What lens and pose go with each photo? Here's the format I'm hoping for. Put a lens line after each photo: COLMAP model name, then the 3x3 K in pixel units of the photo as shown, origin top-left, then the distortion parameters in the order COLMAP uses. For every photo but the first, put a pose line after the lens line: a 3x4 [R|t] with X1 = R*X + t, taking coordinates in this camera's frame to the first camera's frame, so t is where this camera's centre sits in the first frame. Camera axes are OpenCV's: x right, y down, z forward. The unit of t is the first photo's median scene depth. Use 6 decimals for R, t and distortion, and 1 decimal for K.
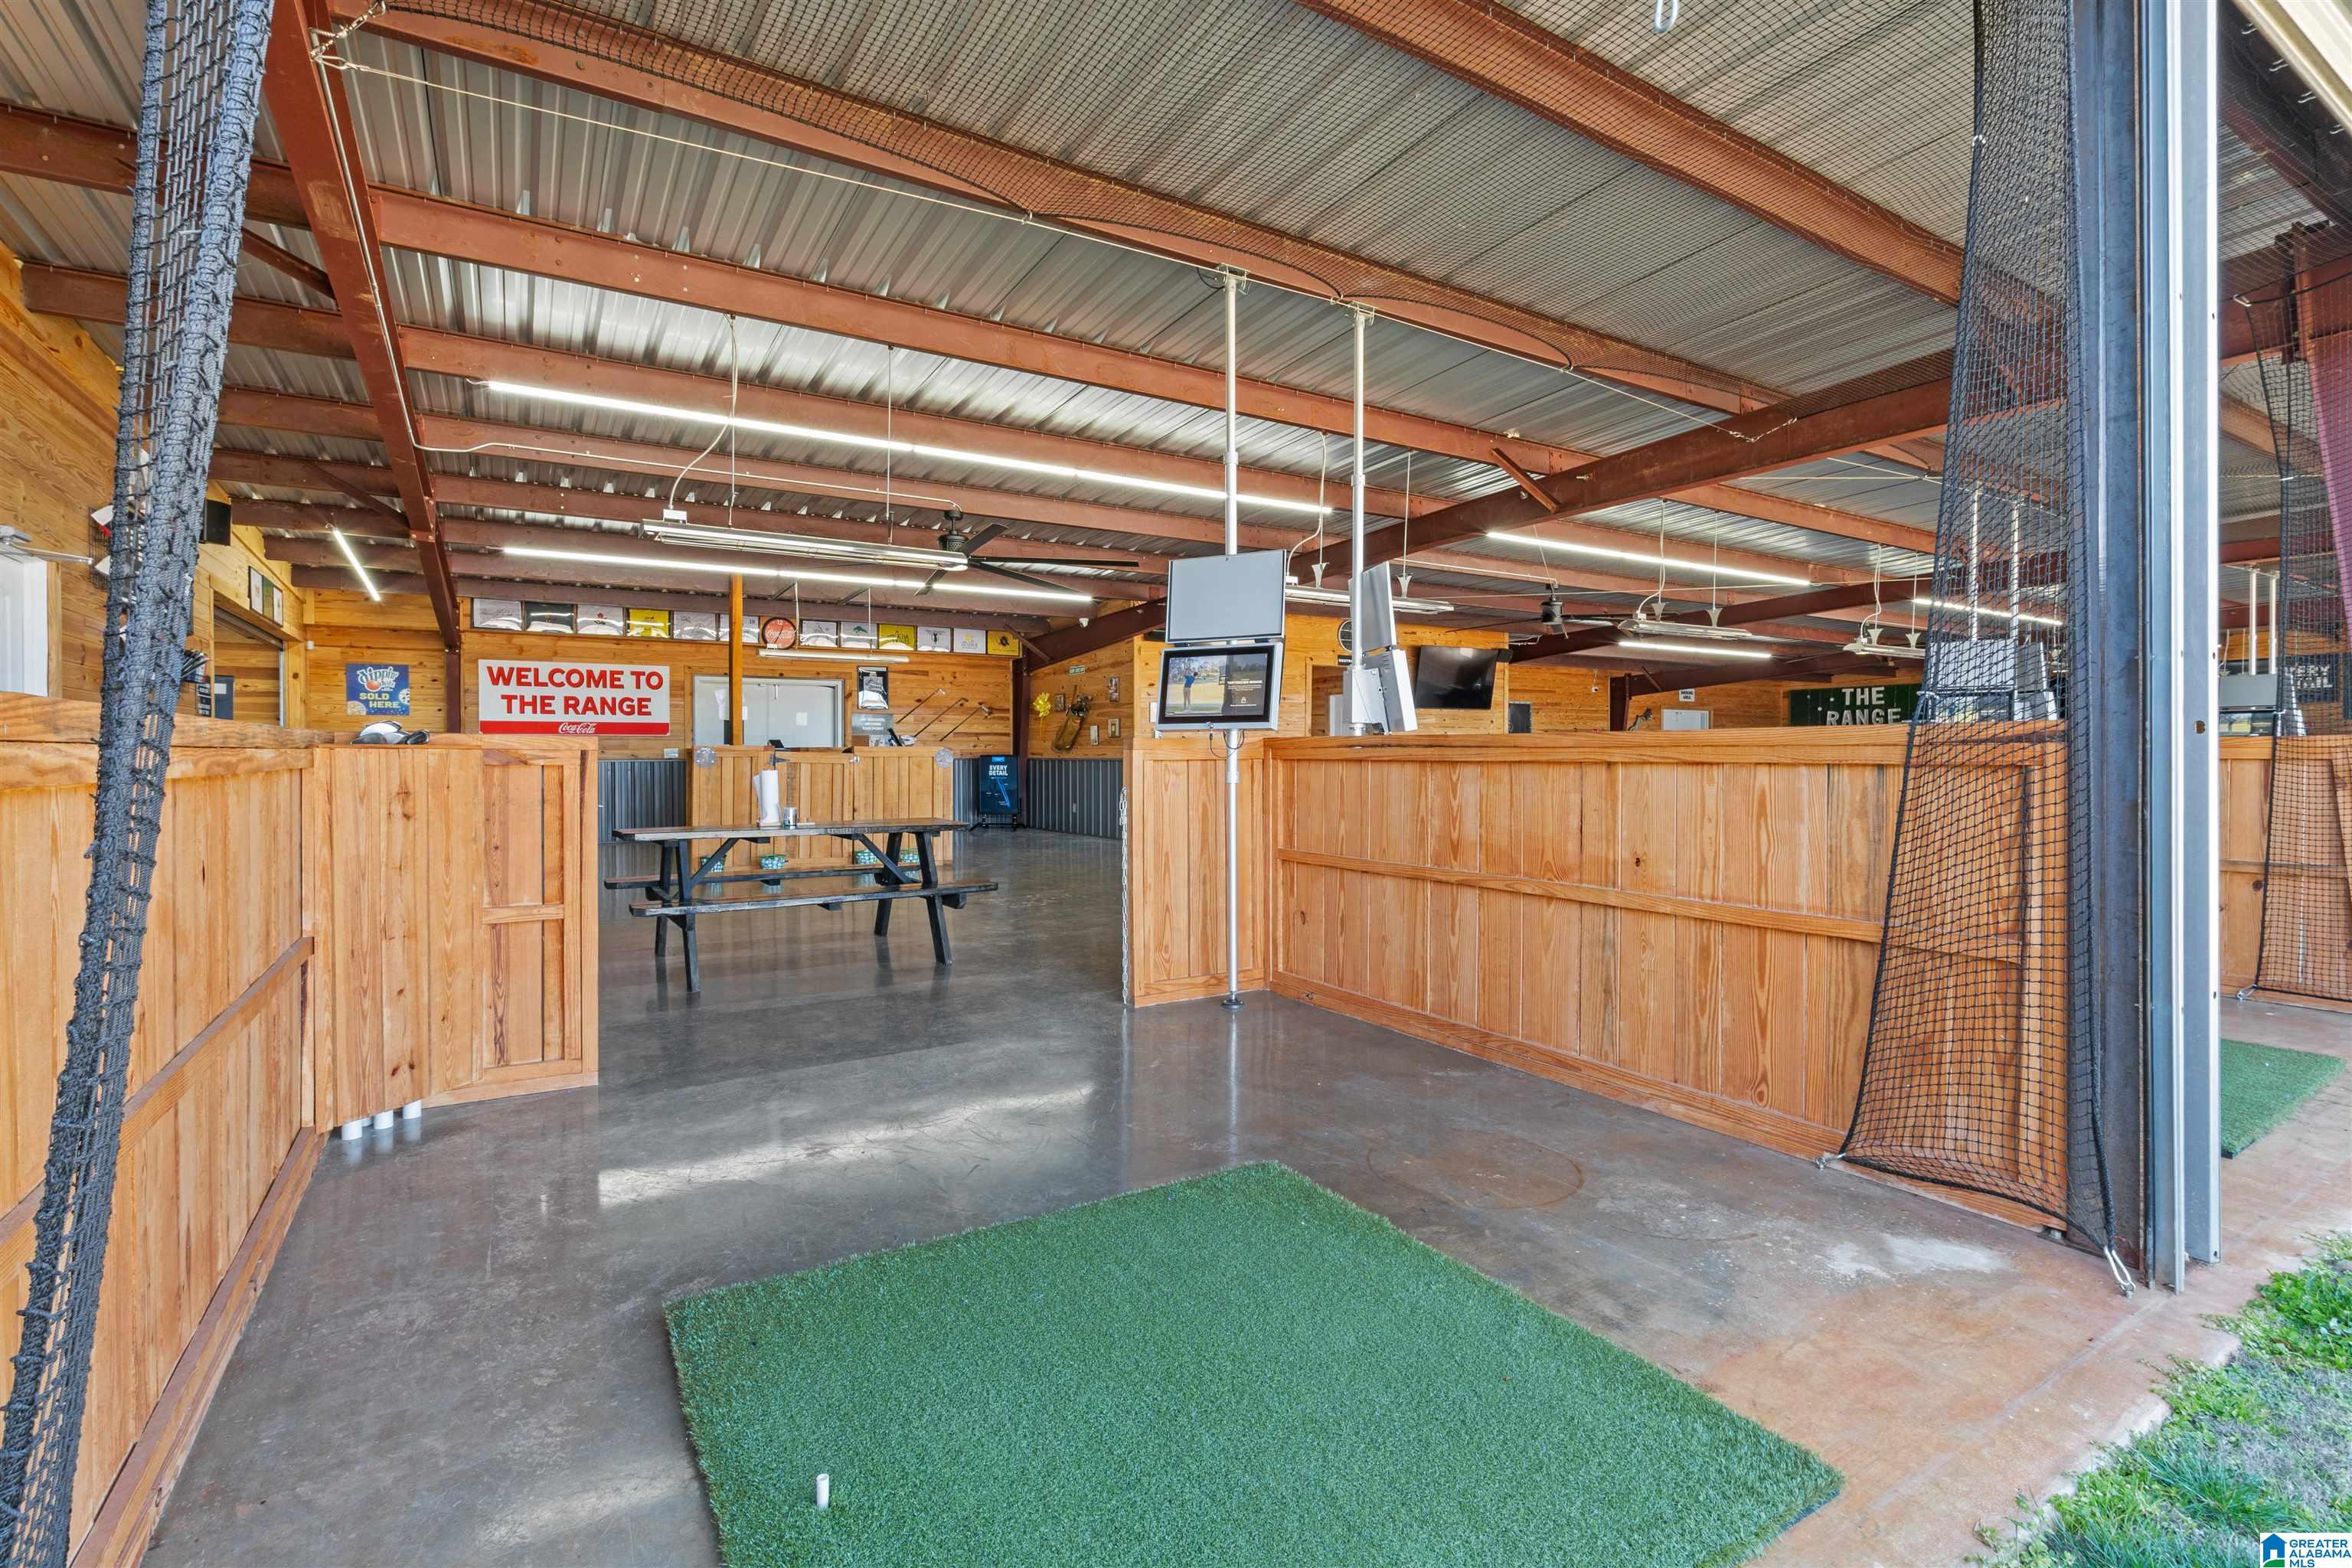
lens RADIAL K [[1119.5, 0, 1281.3], [0, 1119.5, 765.5], [0, 0, 1]] dist [0.003801, -0.000764]
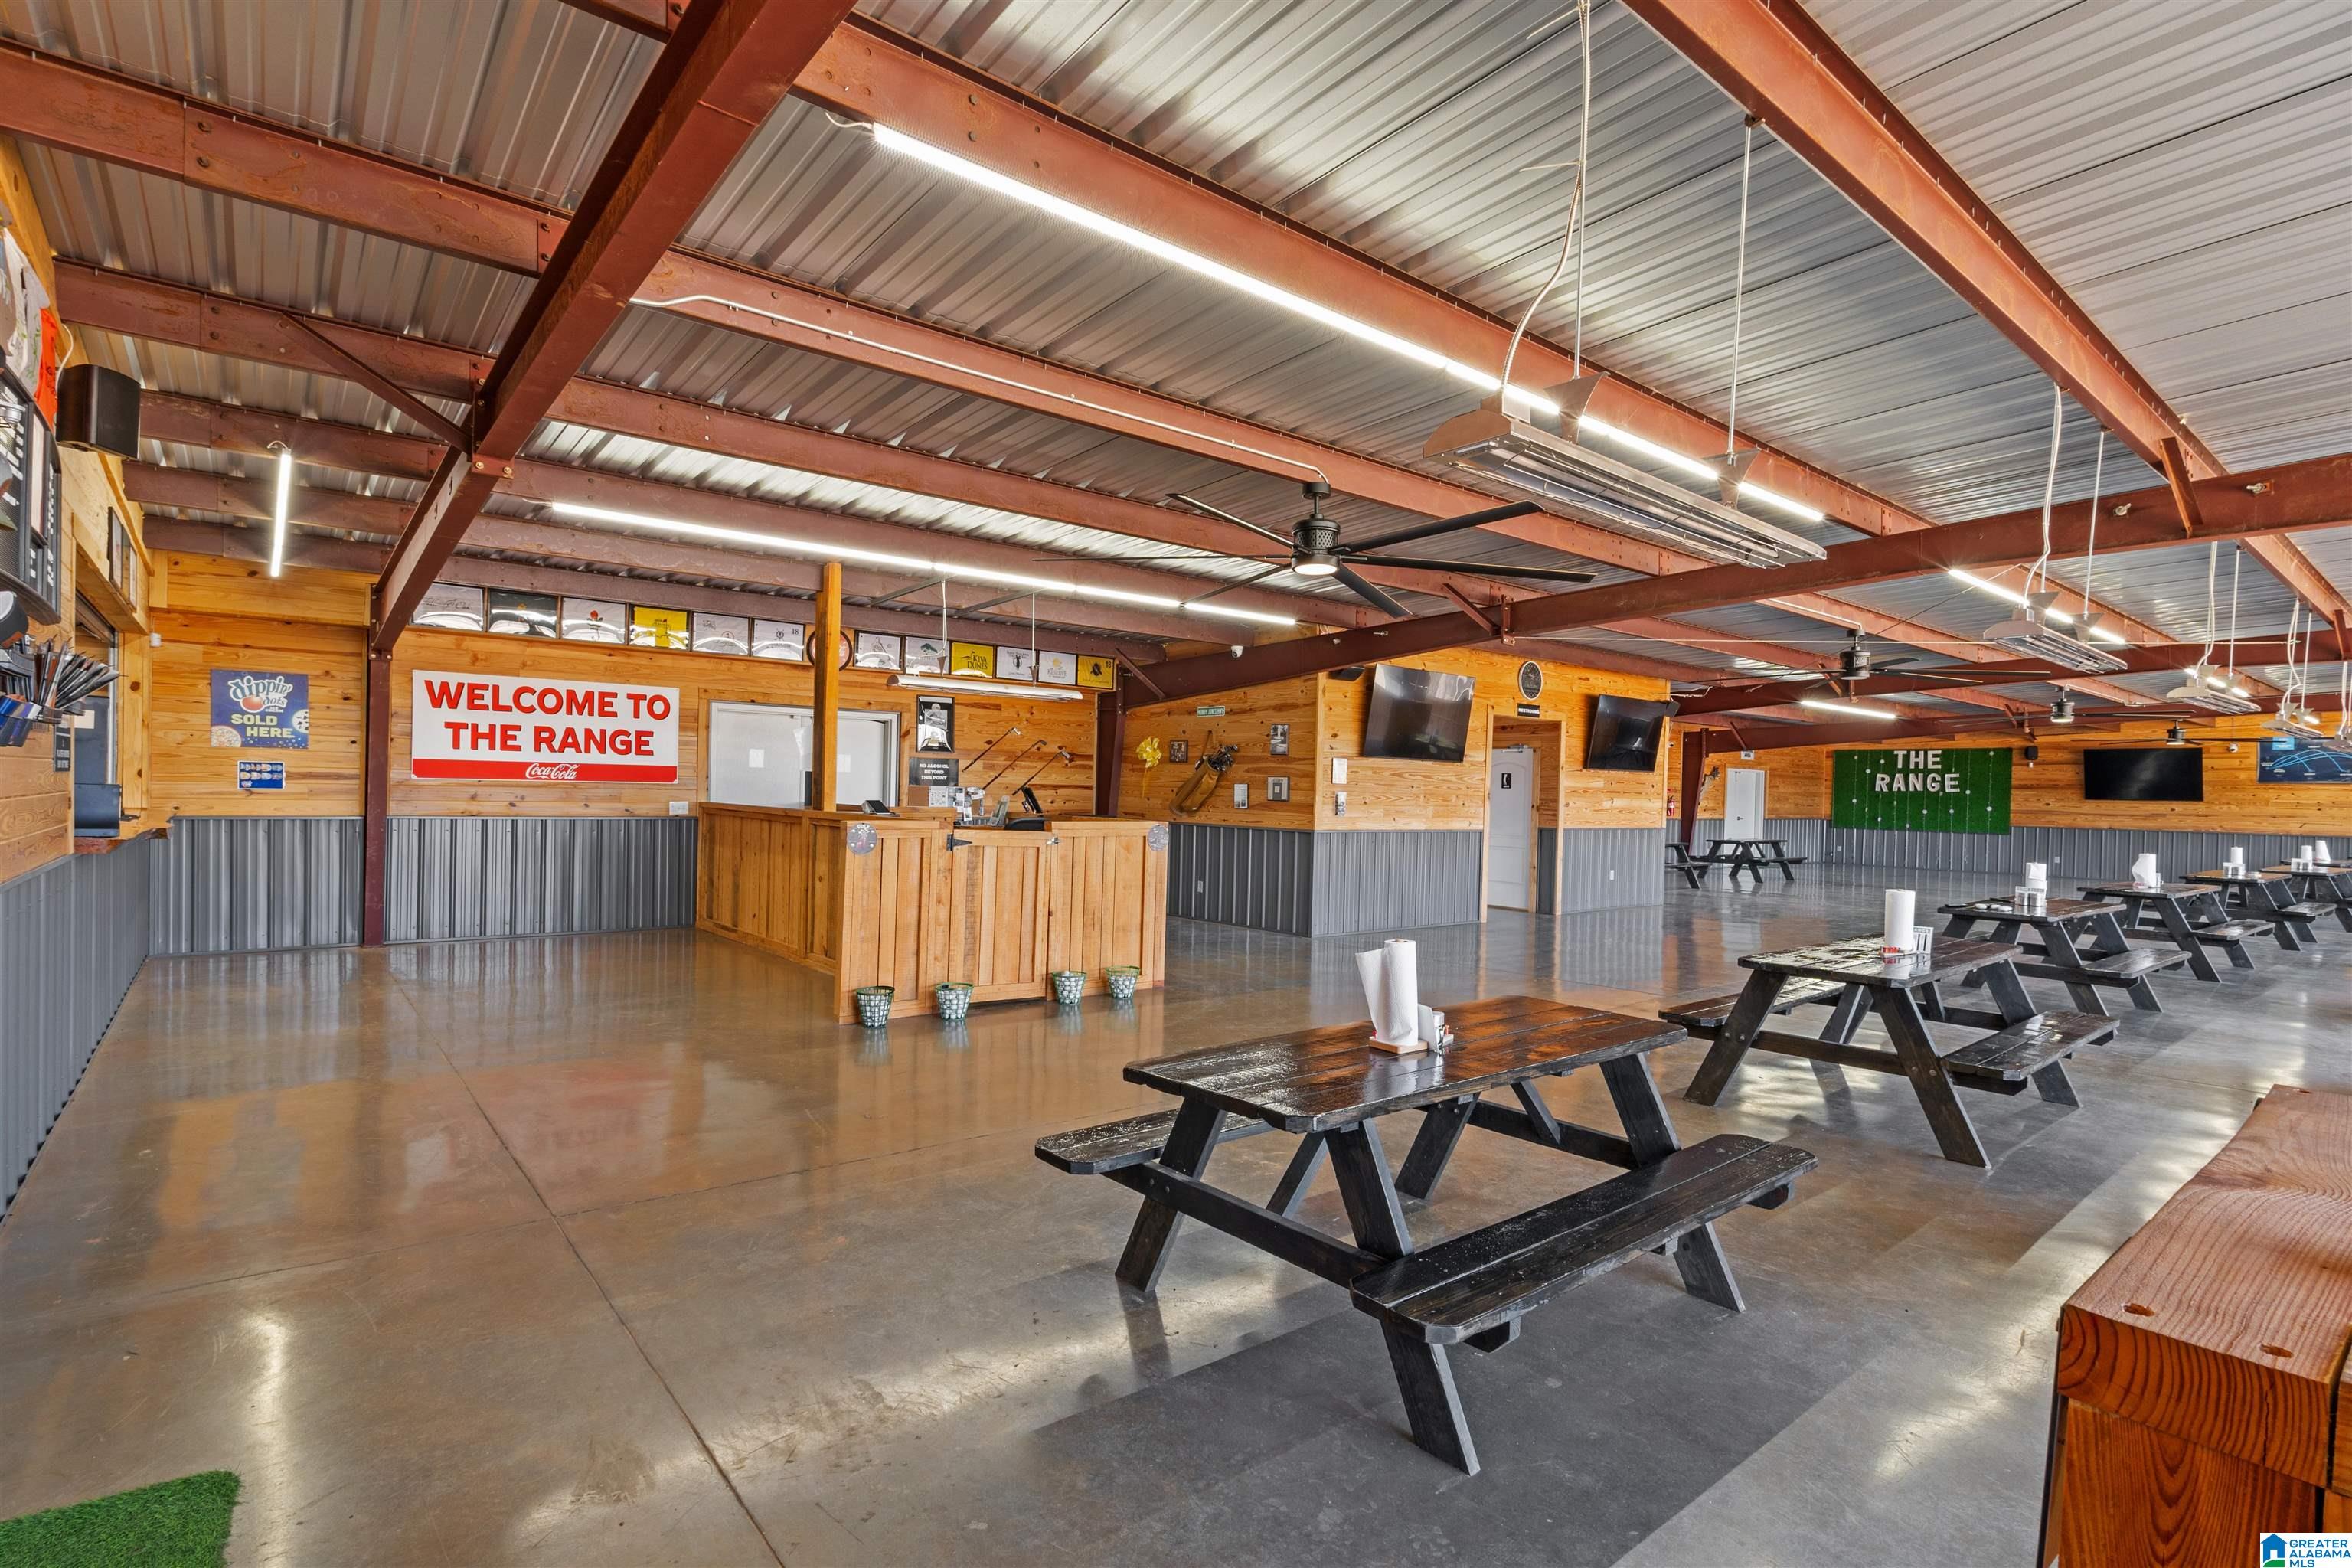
lens RADIAL K [[1119.5, 0, 1230.8], [0, 1119.5, 818.6], [0, 0, 1]] dist [0.003801, -0.000764]
pose [[0.991704, 0.023214, 0.126431, -0.292907], [-0.026161, 0.999422, 0.021698, -0.030403], [-0.125854, -0.024826, 0.991738, 0.242065]]
